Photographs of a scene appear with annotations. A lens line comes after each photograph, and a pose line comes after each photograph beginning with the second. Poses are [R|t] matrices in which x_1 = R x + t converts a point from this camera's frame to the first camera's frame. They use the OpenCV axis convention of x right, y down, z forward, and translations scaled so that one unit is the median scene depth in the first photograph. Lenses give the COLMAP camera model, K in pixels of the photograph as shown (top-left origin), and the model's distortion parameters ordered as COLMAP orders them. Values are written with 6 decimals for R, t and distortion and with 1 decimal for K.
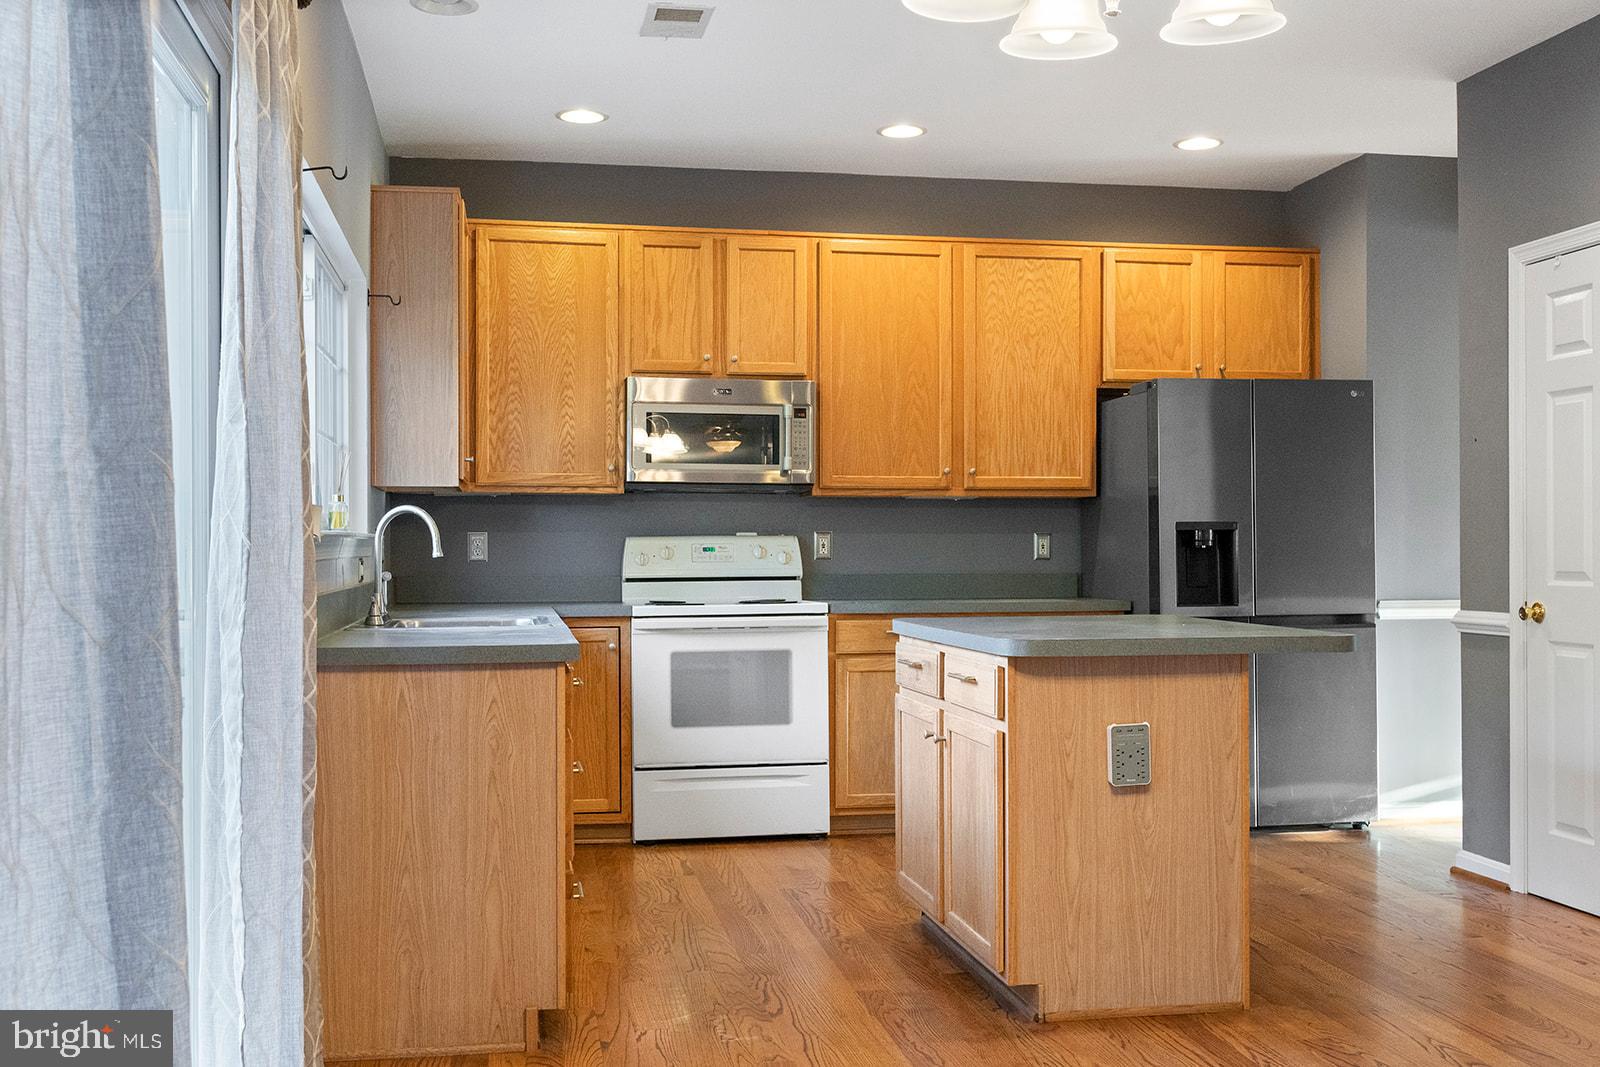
lens RADIAL K [[1614.2, 0, 797.3], [0, 1614.2, 539.8], [0, 0, 1]] dist [0.001477, 0.000000]
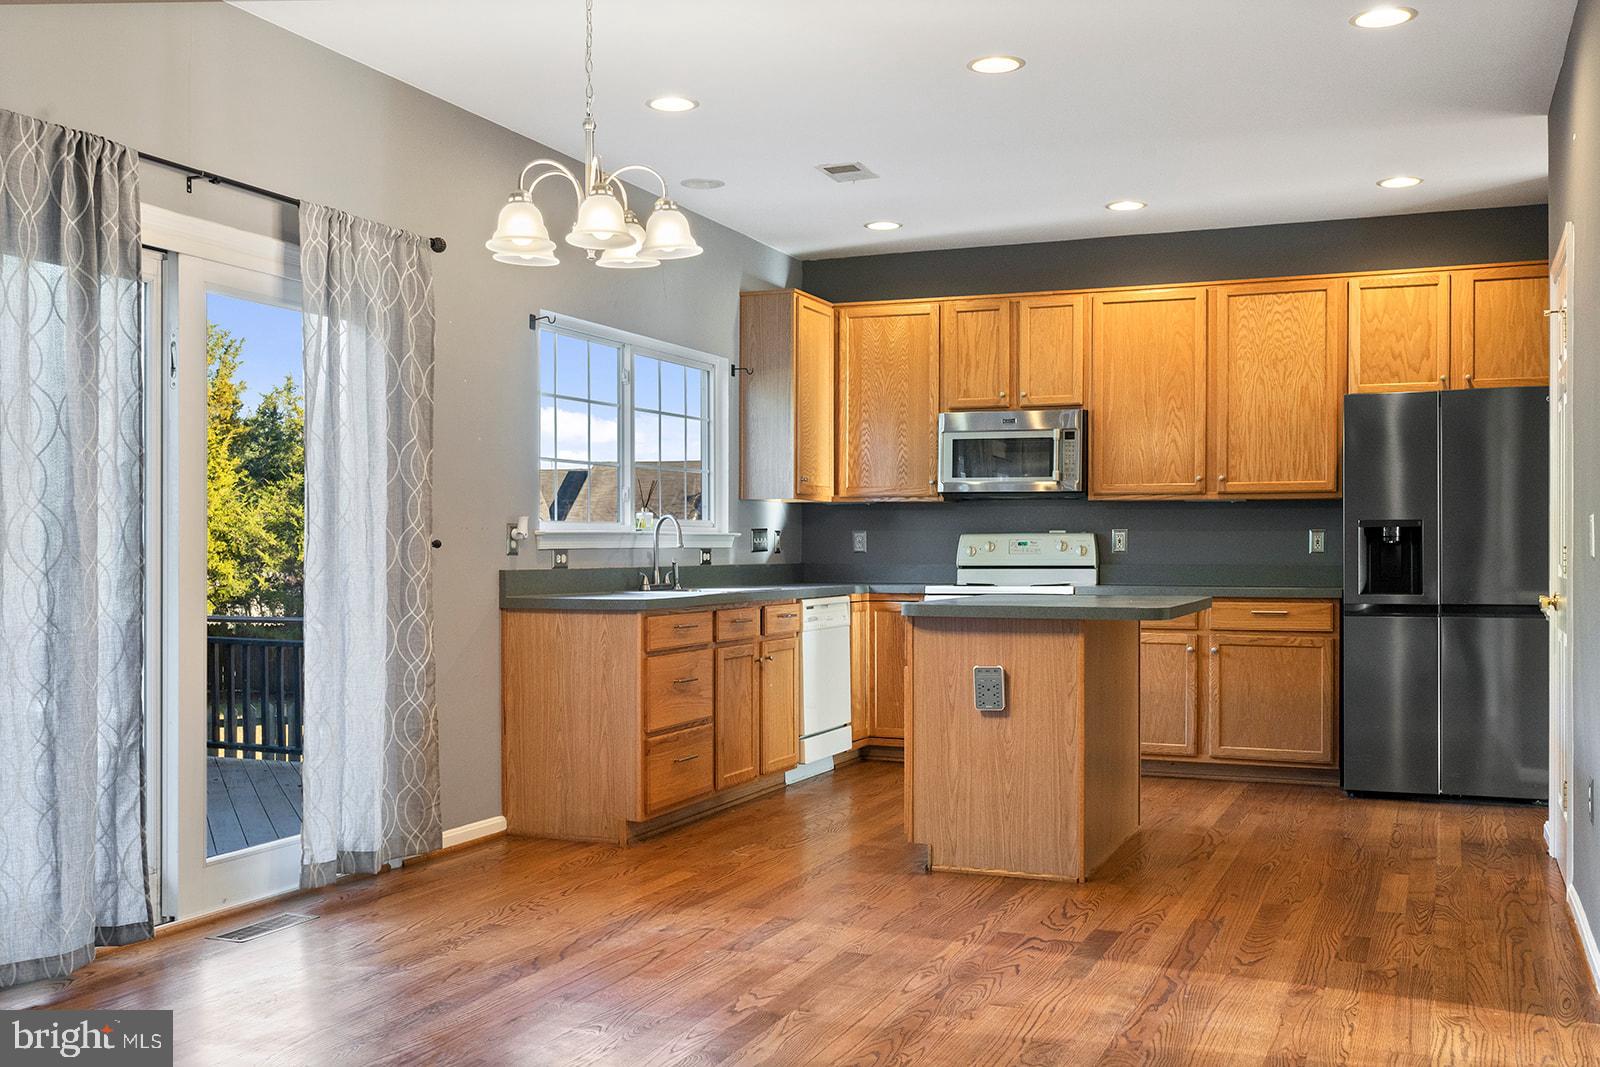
lens RADIAL K [[1614.2, 0, 809.5], [0, 1614.2, 534.6], [0, 0, 1]] dist [0.001477, 0.000000]
pose [[0.837654, -0.001544, -0.546199, 0.507163], [0.000550, 0.999998, -0.001982, 0.001120], [0.546201, 0.001360, 0.837653, -0.158959]]
